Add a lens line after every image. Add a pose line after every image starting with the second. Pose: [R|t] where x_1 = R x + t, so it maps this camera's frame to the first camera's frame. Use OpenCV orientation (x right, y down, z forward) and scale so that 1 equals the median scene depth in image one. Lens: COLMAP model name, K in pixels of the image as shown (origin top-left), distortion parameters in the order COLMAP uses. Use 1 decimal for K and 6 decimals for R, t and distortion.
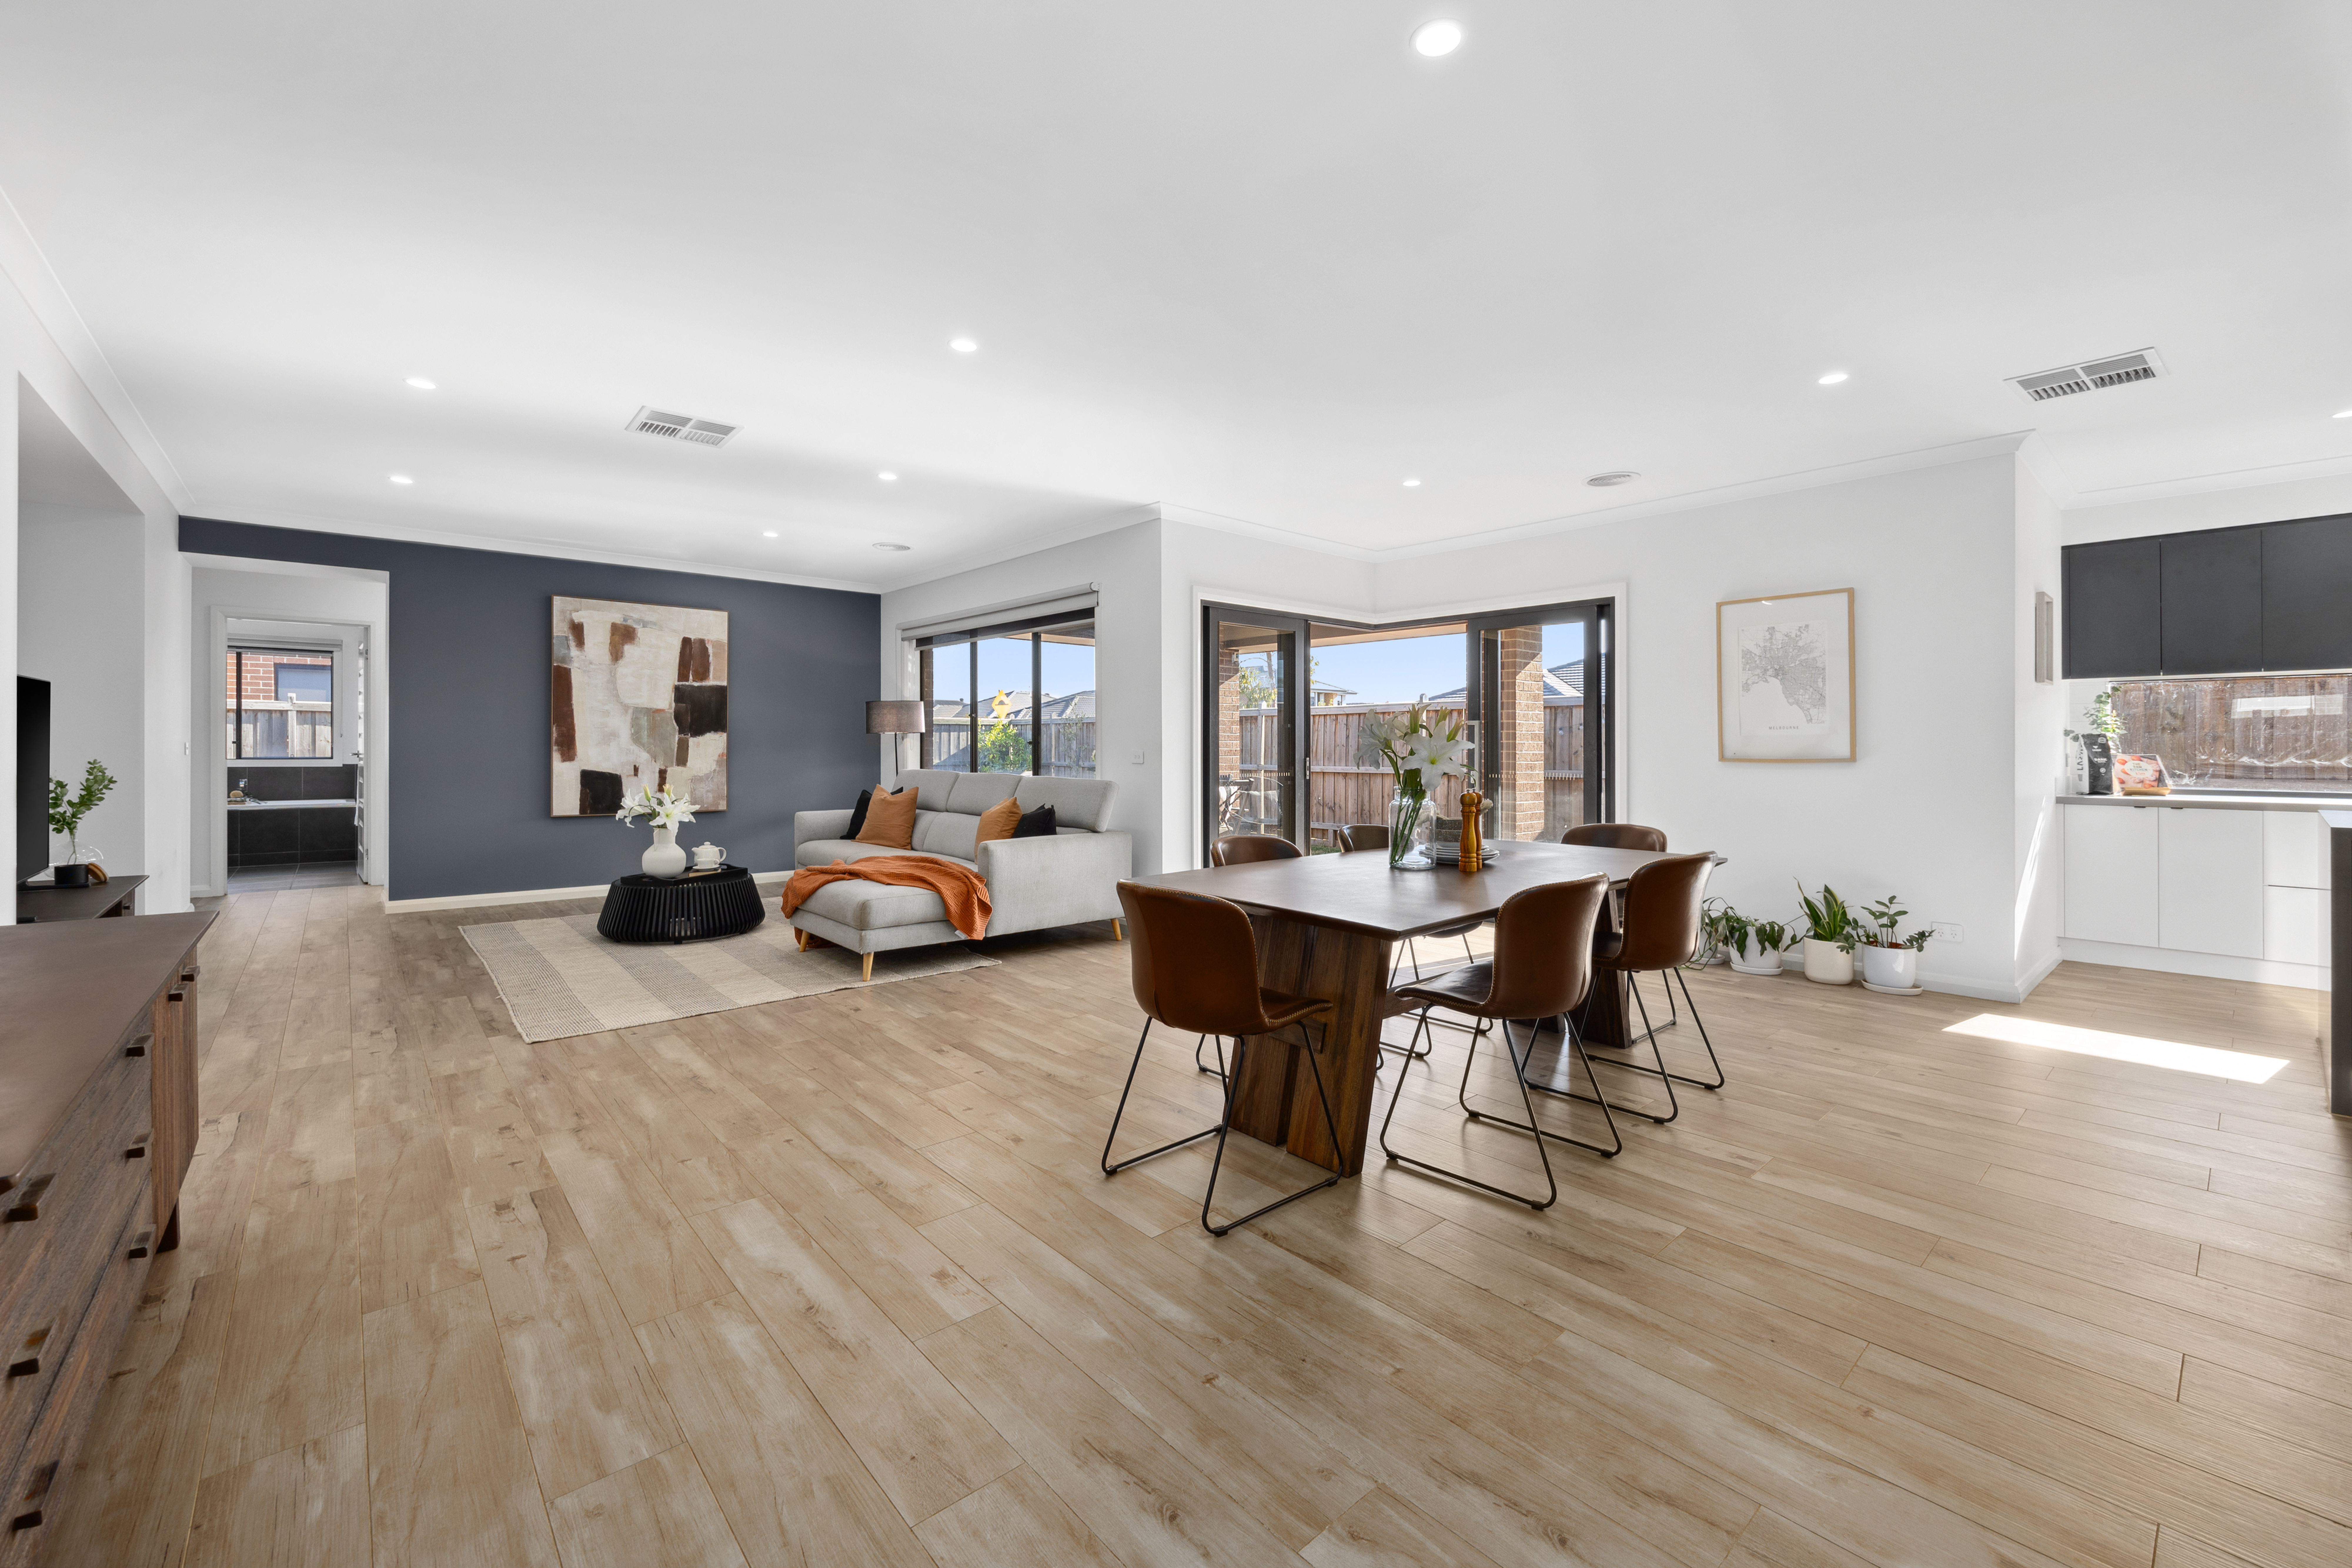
lens RADIAL K [[951.6, 0, 1188.3], [0, 951.6, 741.1], [0, 0, 1]] dist [0.000584, 0.000047]
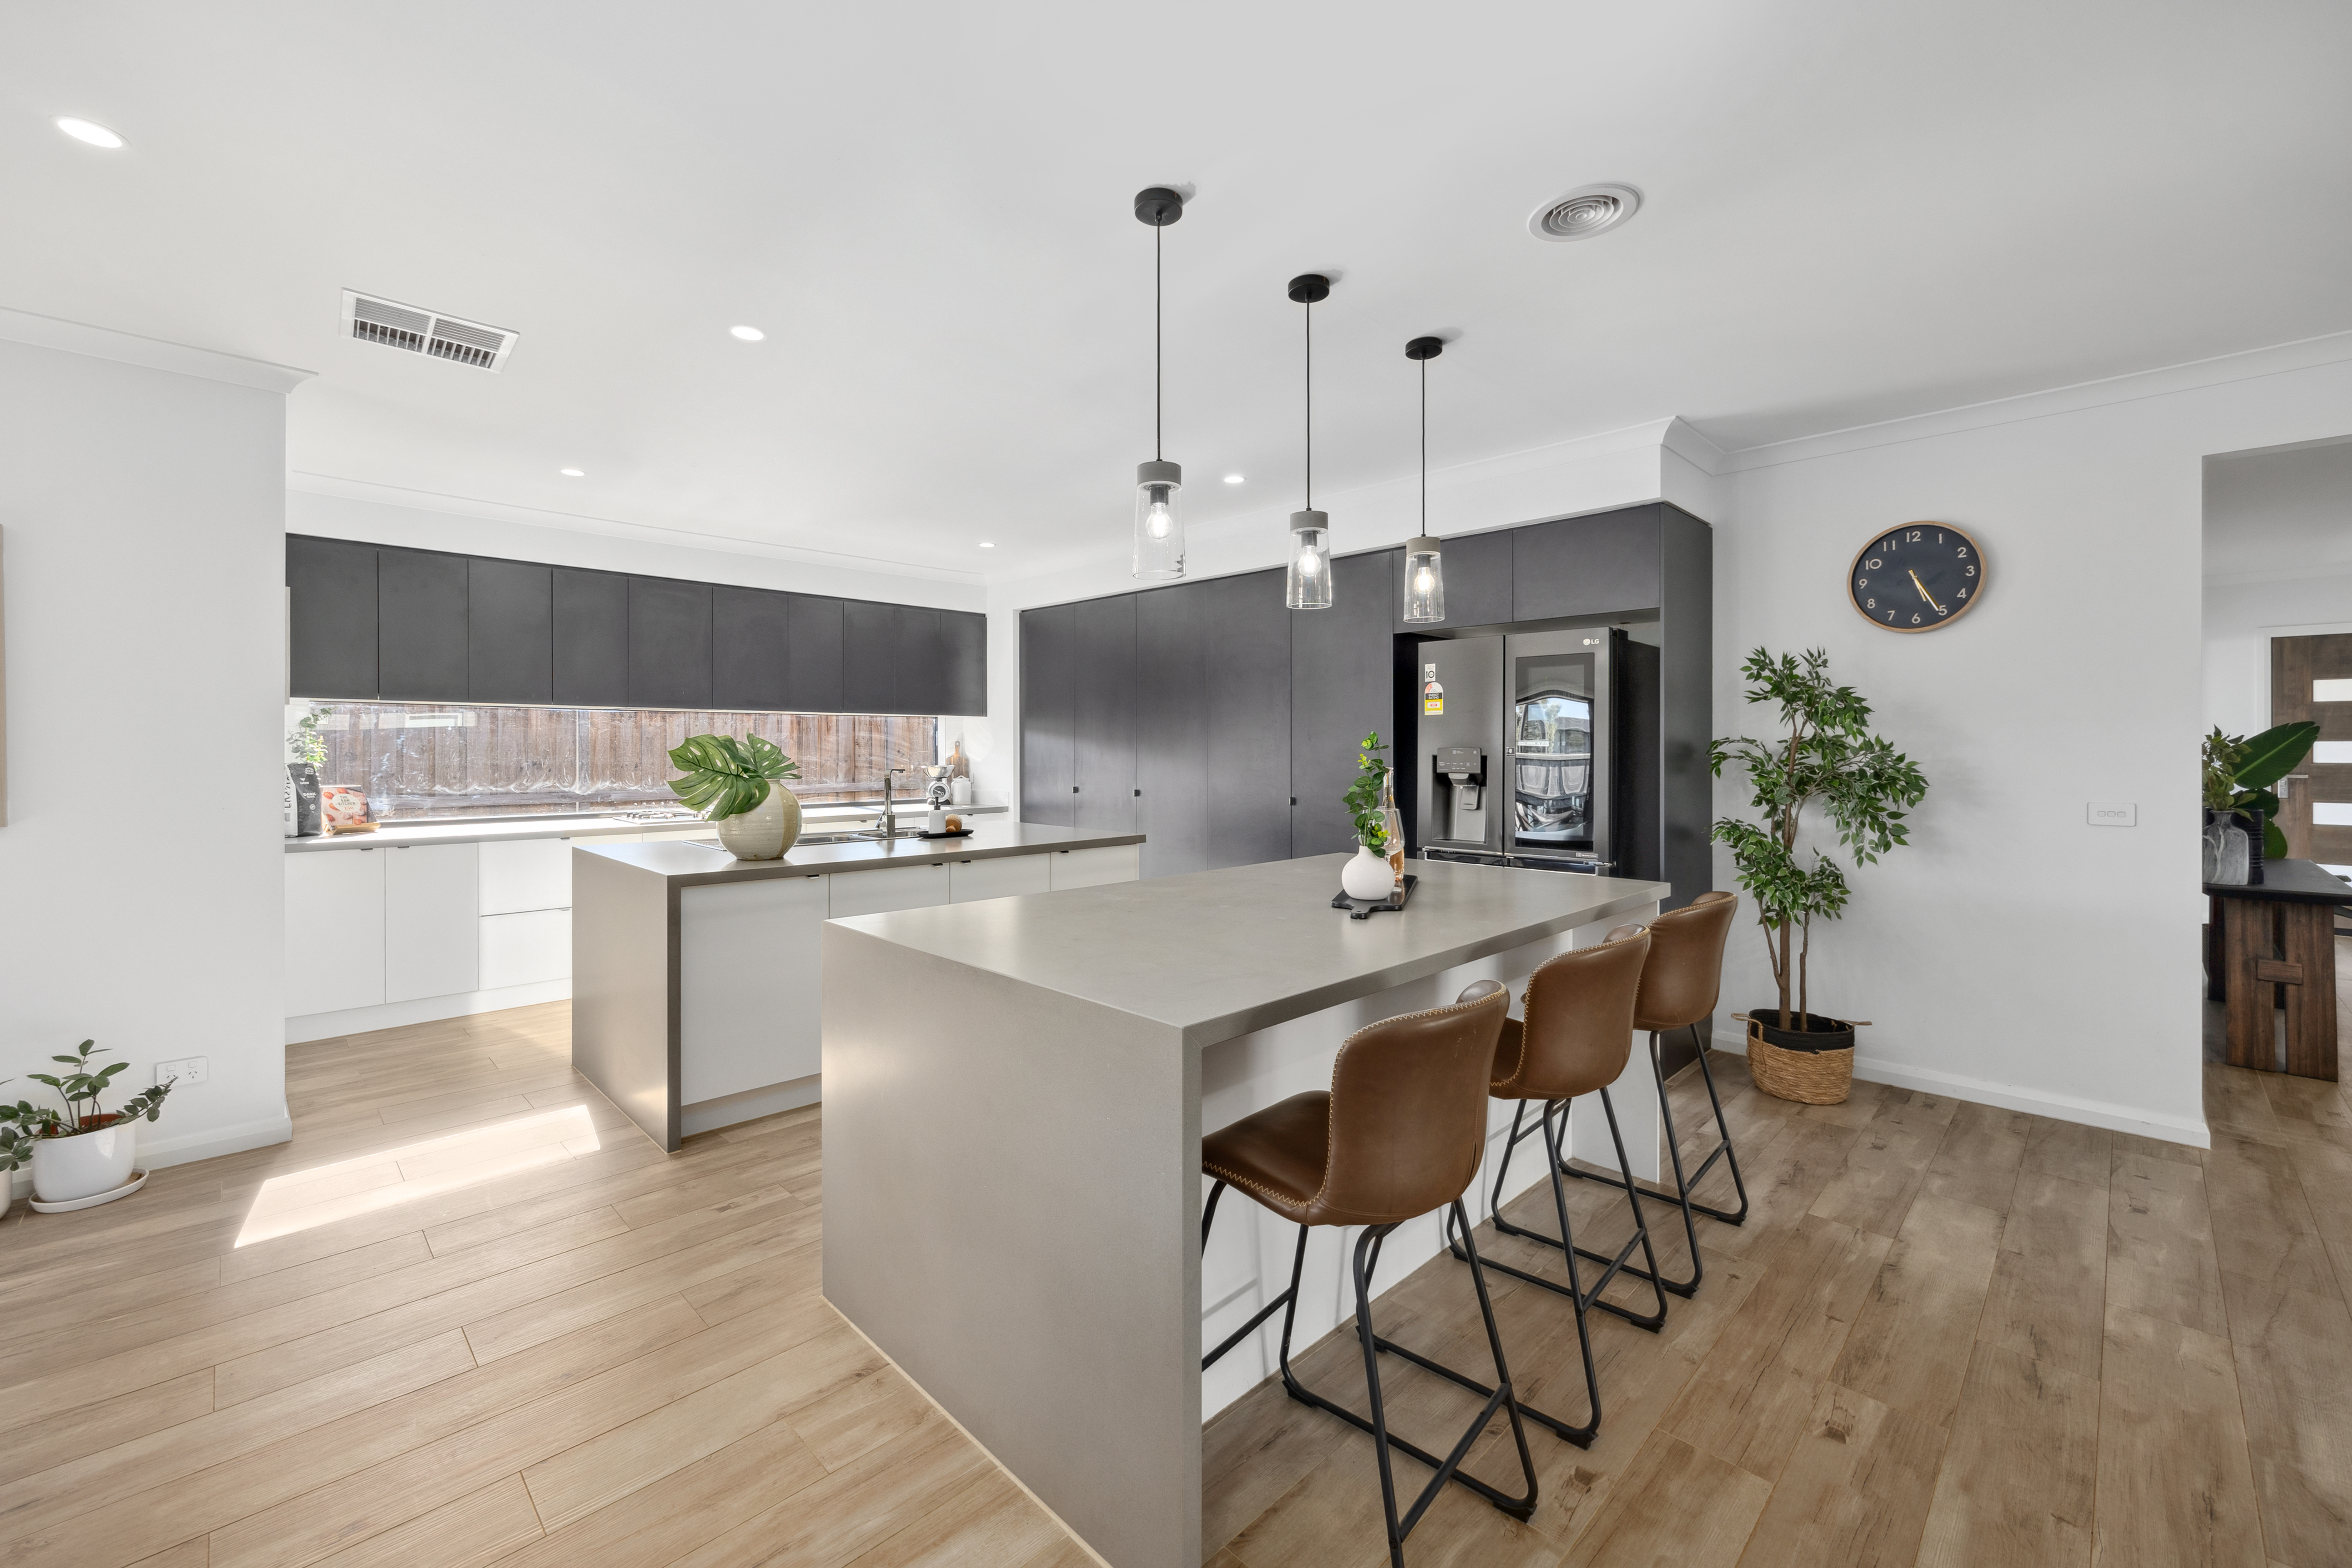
lens RADIAL K [[951.6, 0, 1188.3], [0, 951.6, 741.1], [0, 0, 1]] dist [0.000584, 0.000047]
pose [[-0.065714, 0.007323, 0.997812, 0.072421], [-0.002818, 0.999968, -0.007524, -0.024145], [-0.997835, -0.003307, -0.065691, 0.292552]]
